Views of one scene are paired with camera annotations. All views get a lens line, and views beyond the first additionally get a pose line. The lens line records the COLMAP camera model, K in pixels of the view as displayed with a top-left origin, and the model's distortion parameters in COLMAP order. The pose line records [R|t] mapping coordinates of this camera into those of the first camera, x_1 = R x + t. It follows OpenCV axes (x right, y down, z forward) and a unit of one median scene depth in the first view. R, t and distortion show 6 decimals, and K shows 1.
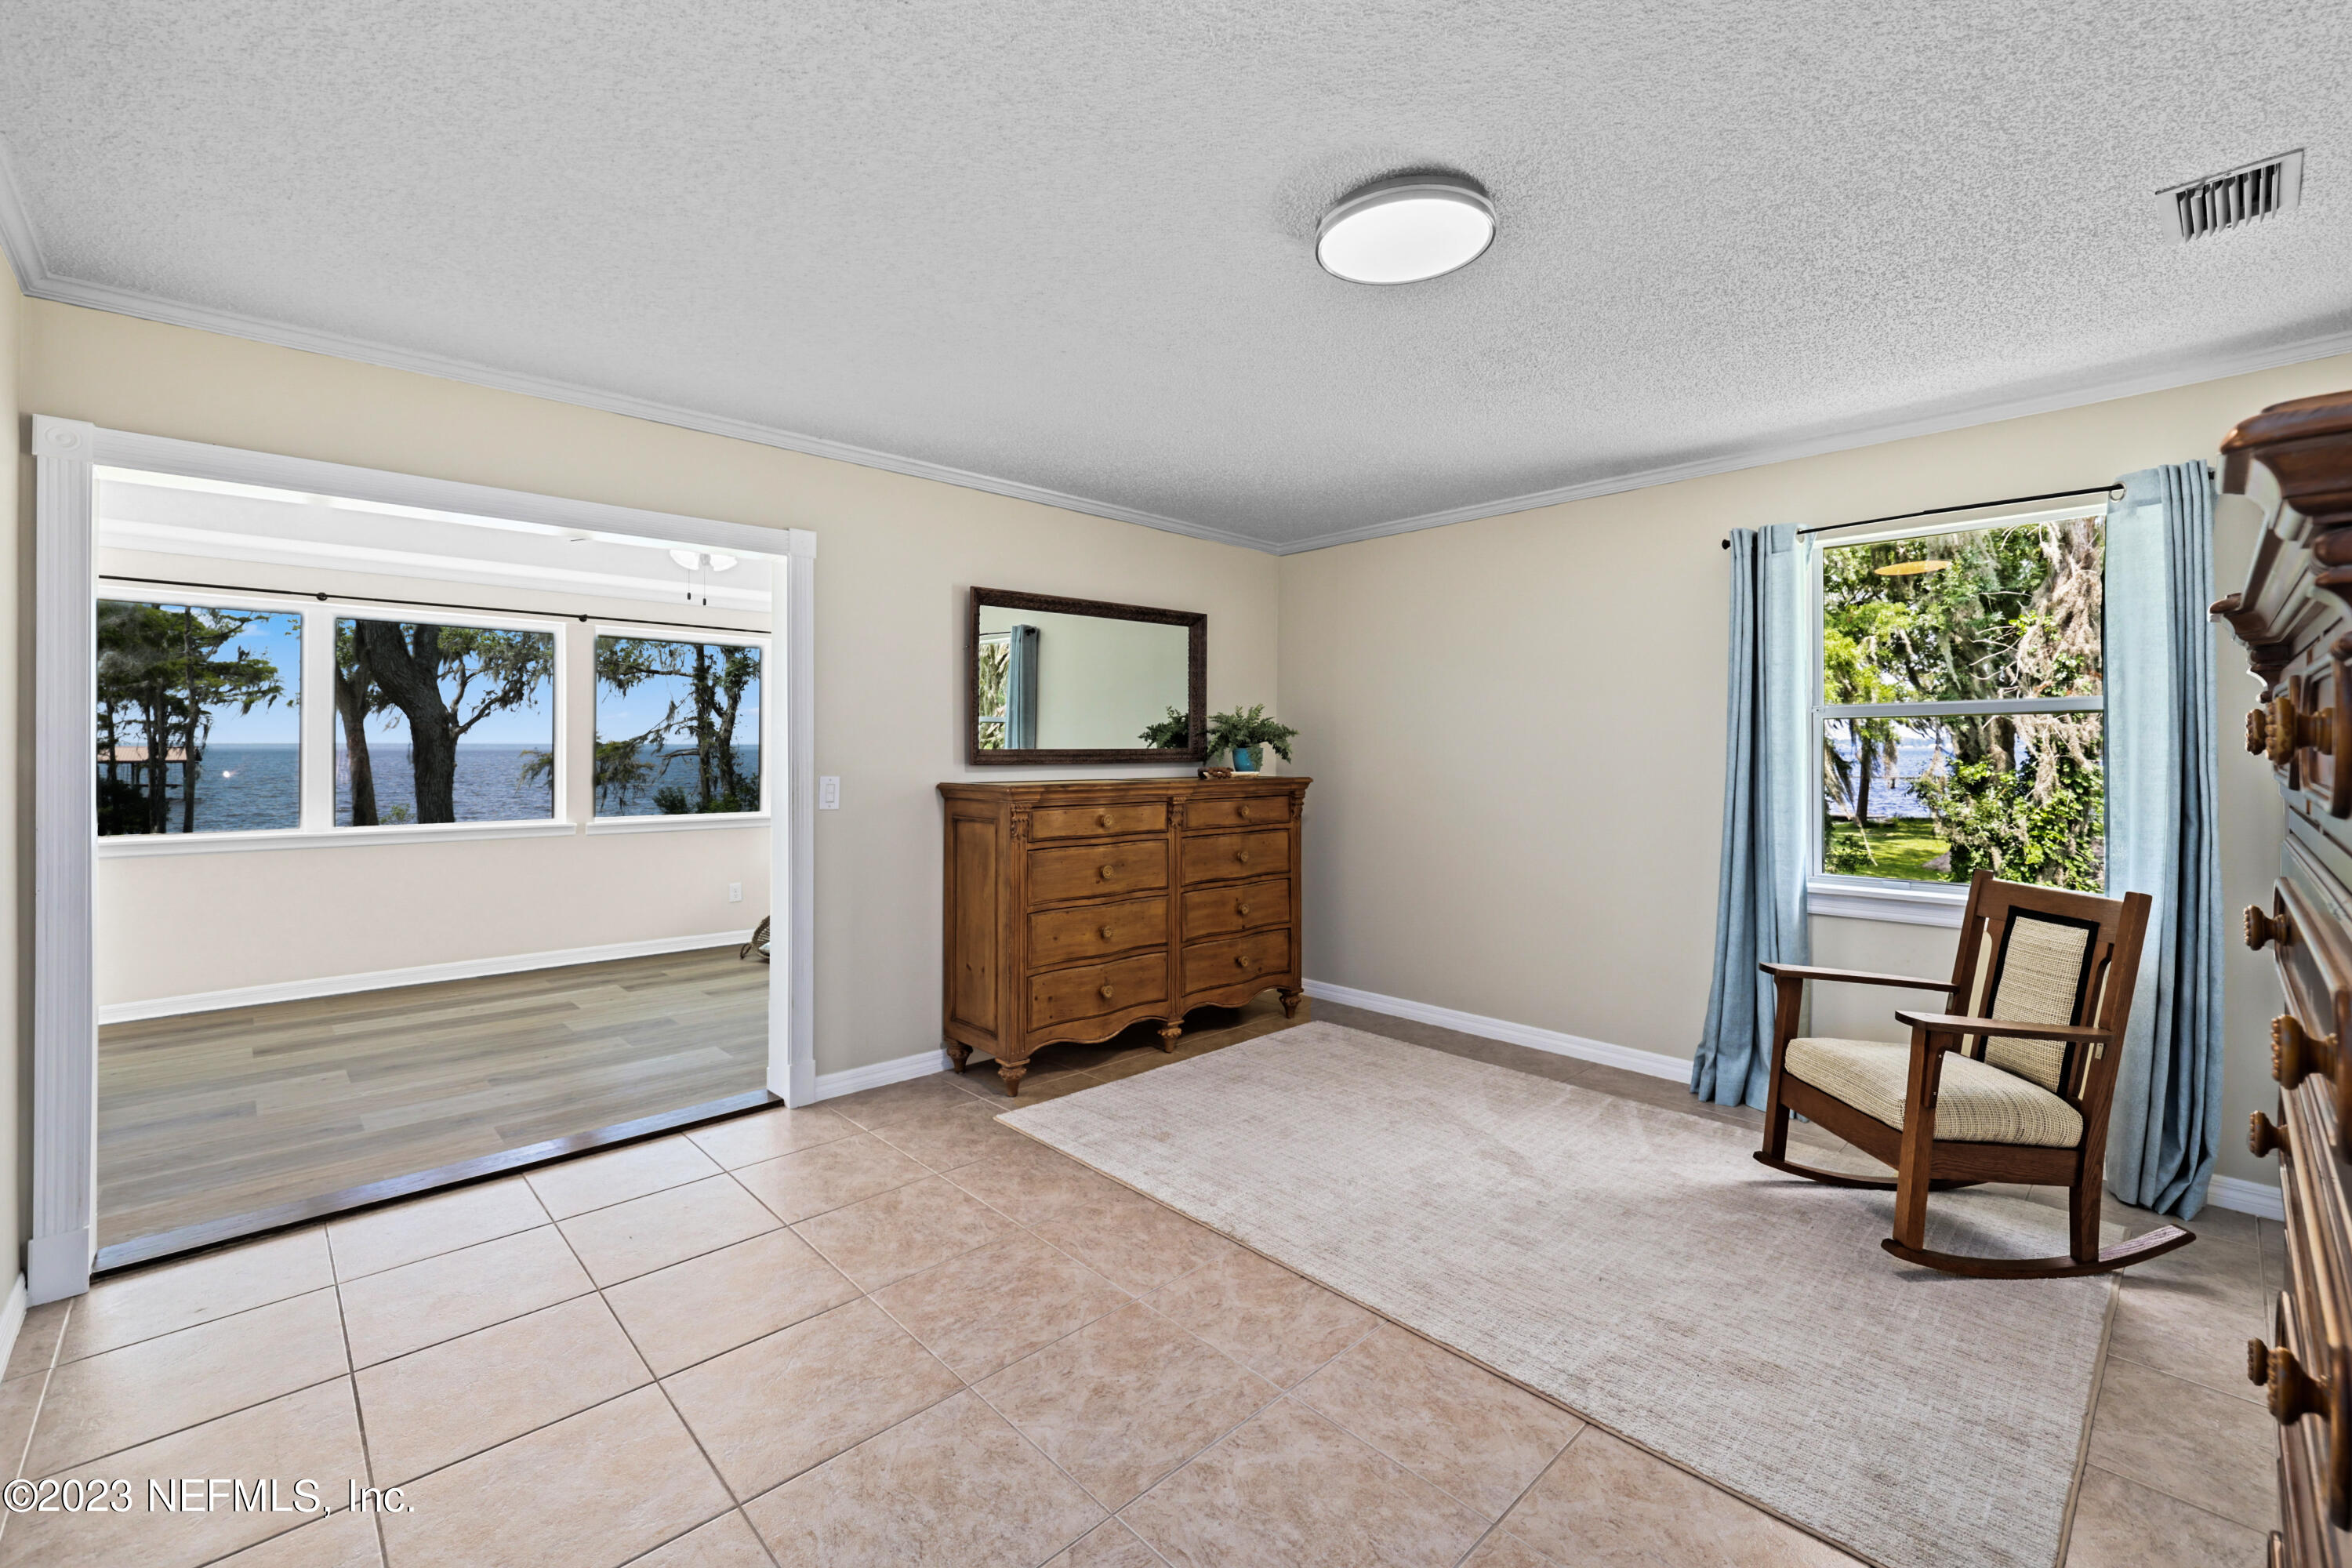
lens RADIAL K [[984.4, 0, 1170.6], [0, 984.4, 748.2], [0, 0, 1]] dist [0.000587, -0.000633]
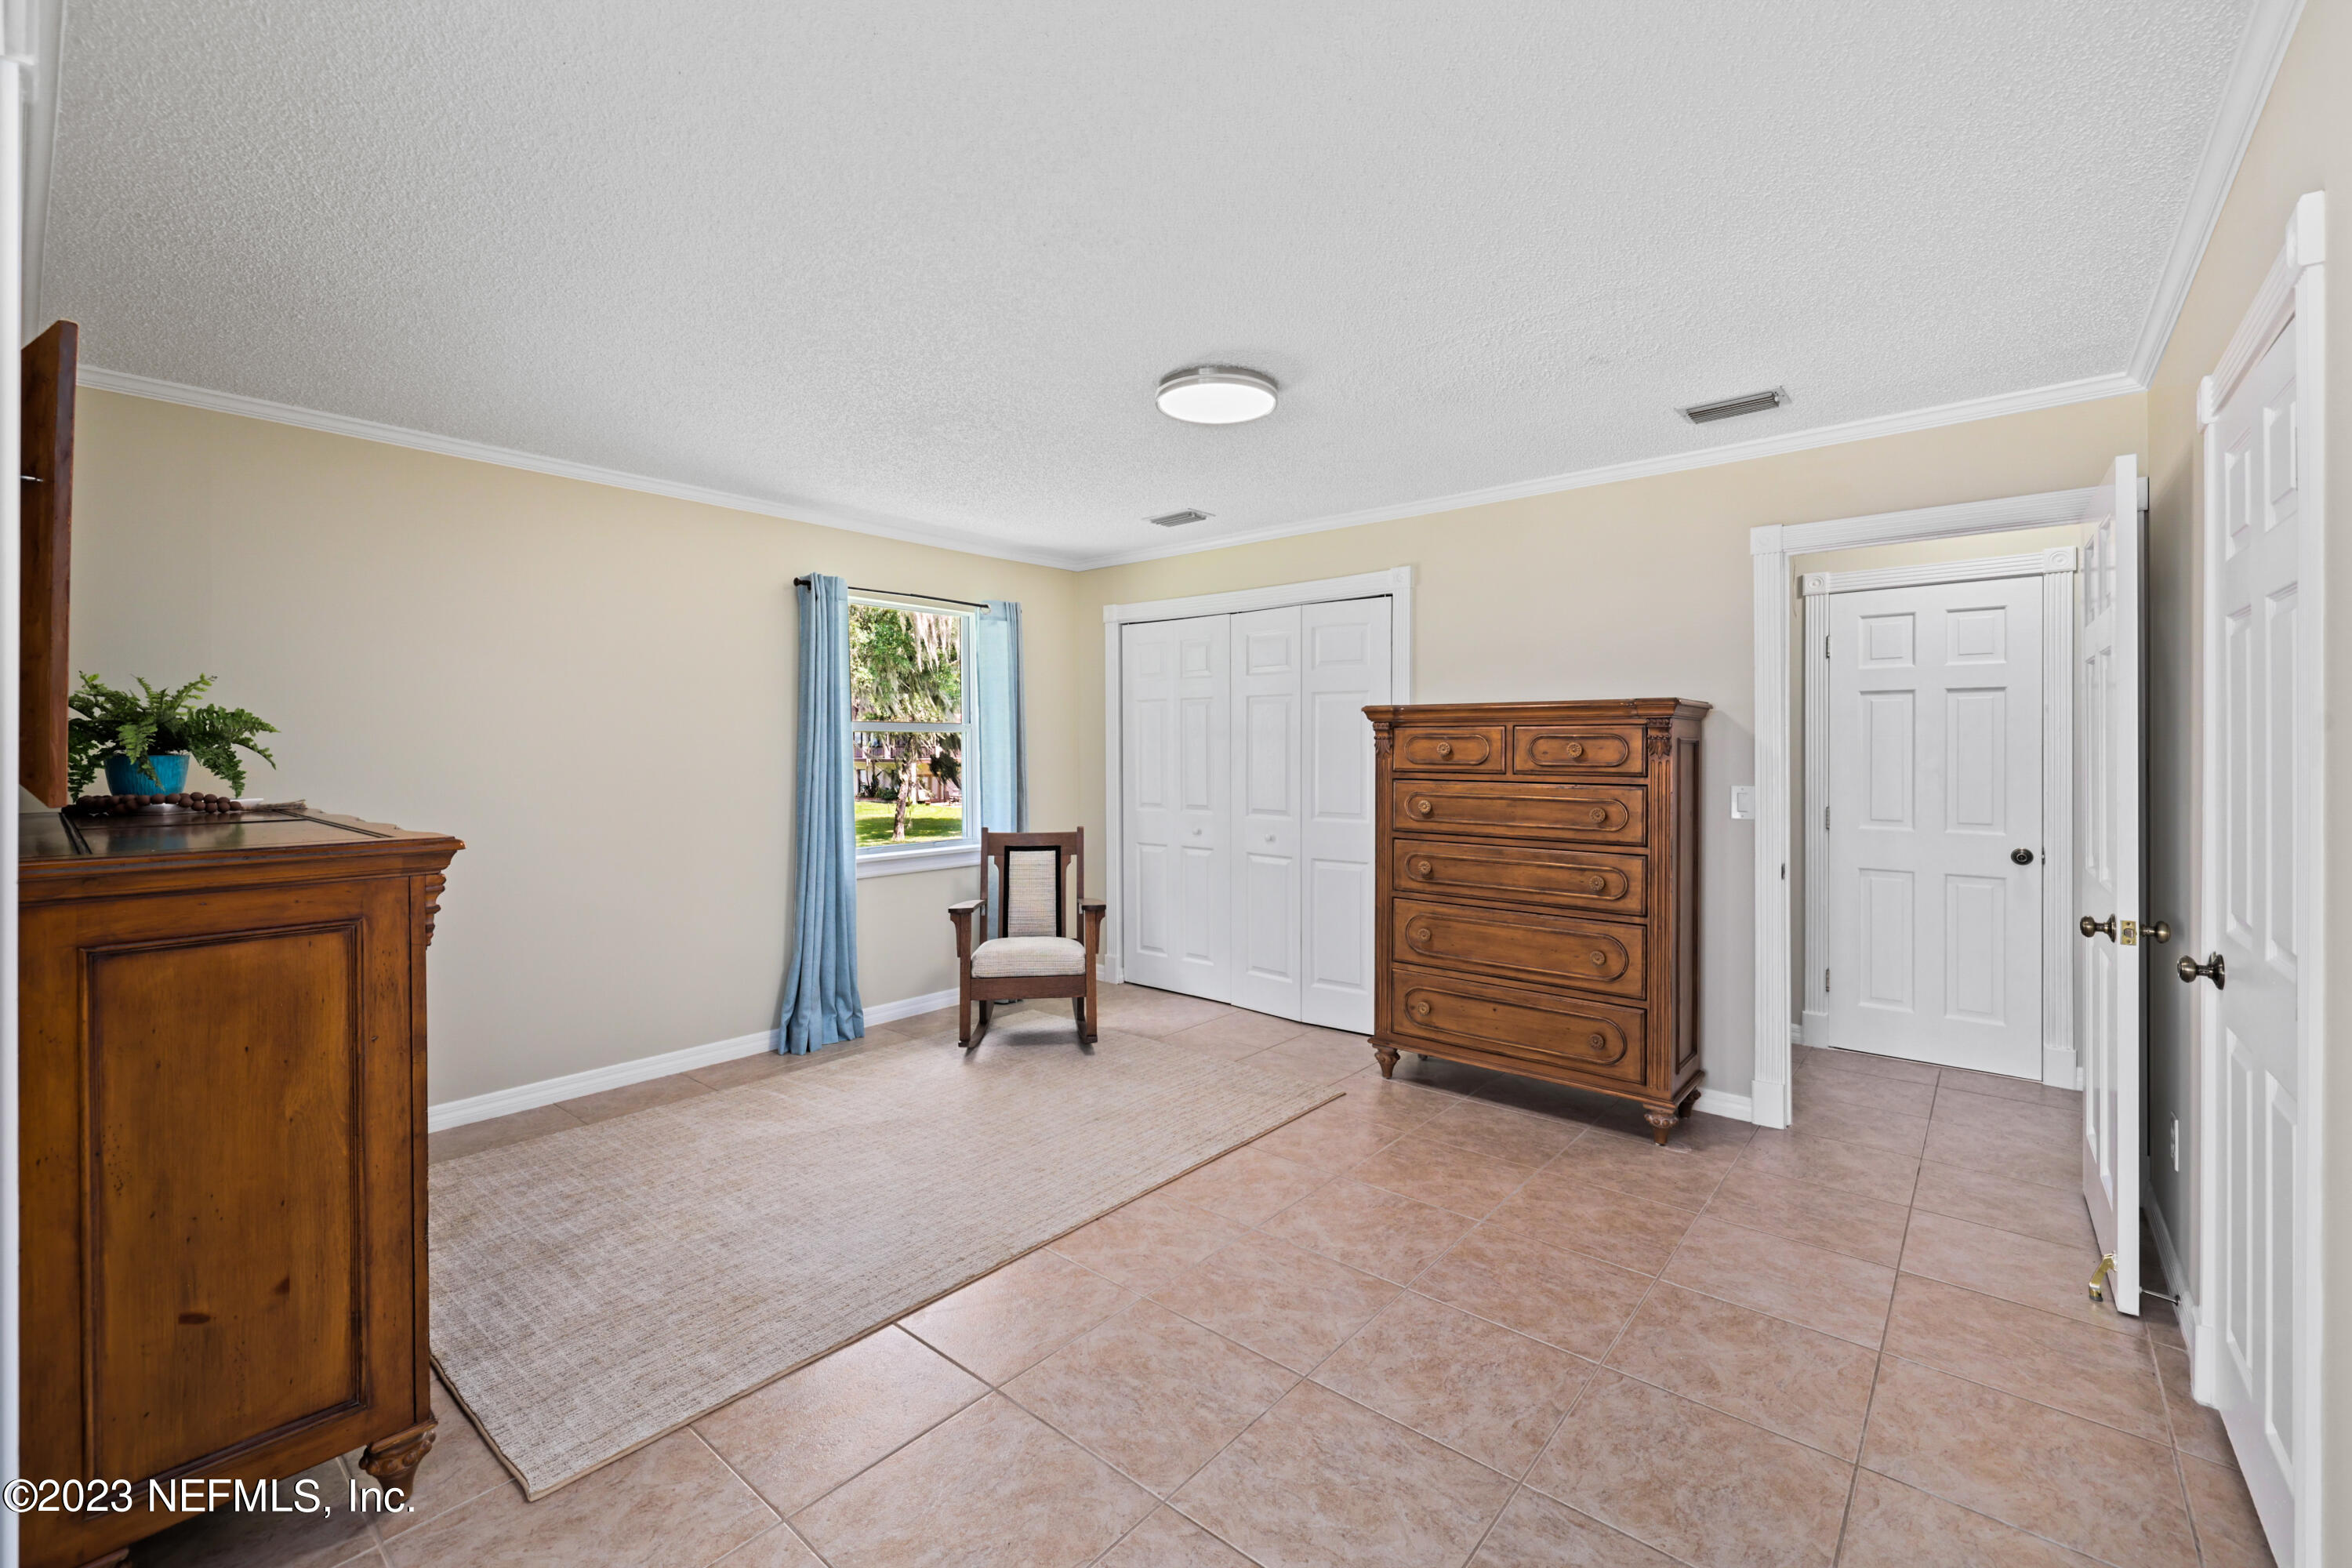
lens RADIAL K [[984.4, 0, 1161.4], [0, 984.4, 749.9], [0, 0, 1]] dist [0.000587, -0.000633]
pose [[-0.103917, 0.000463, 0.994586, -0.860447], [-0.000091, 1.000000, -0.000475, -0.006042], [-0.994586, -0.000140, -0.103917, 0.889047]]
